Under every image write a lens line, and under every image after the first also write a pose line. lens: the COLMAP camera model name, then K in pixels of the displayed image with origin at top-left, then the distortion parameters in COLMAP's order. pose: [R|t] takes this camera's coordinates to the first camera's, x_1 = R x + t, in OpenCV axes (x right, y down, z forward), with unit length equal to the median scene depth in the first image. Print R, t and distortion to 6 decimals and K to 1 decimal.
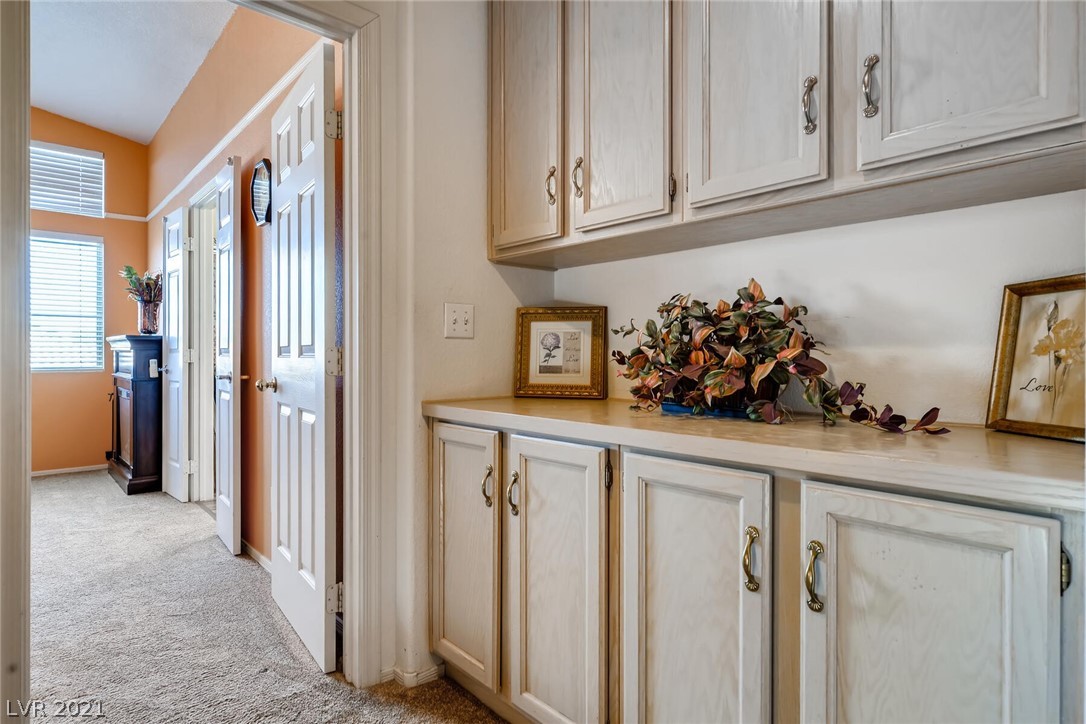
lens RADIAL K [[576.8, 0, 545.7], [0, 576.8, 356.0], [0, 0, 1]] dist [0.008088, -0.001852]
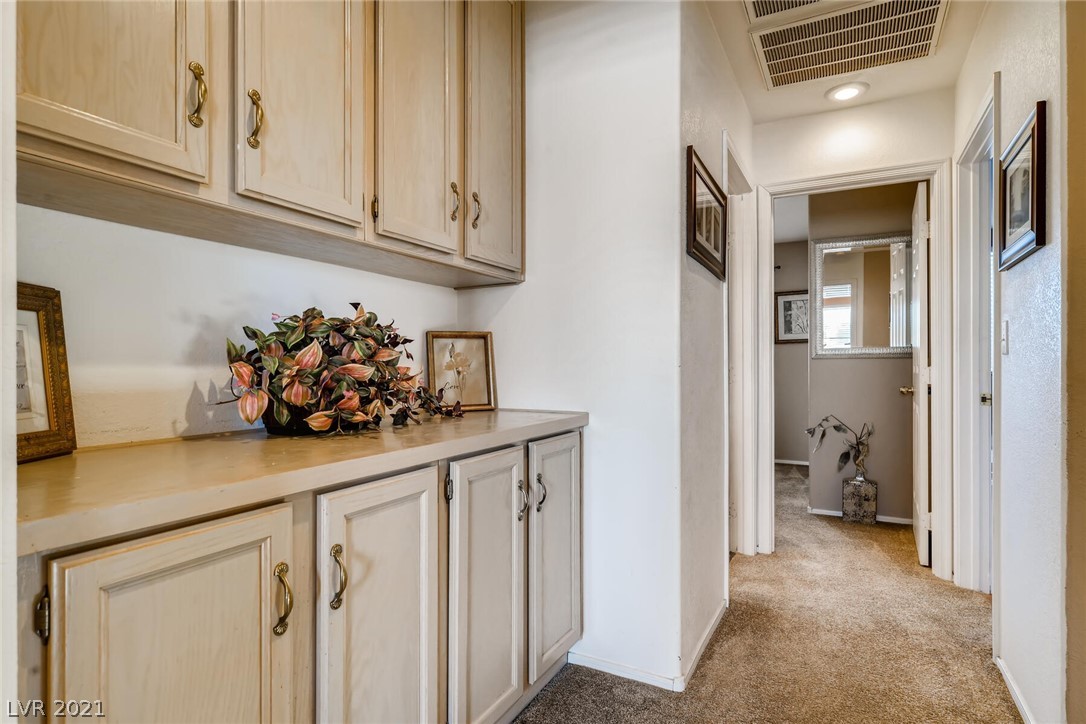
lens RADIAL K [[576.8, 0, 545.4], [0, 576.8, 365.1], [0, 0, 1]] dist [0.008088, -0.001852]
pose [[-0.326307, -0.002065, 0.945262, -1.041572], [0.002475, 0.999992, 0.003039, -0.023361], [-0.945261, 0.003331, -0.326299, 1.300738]]
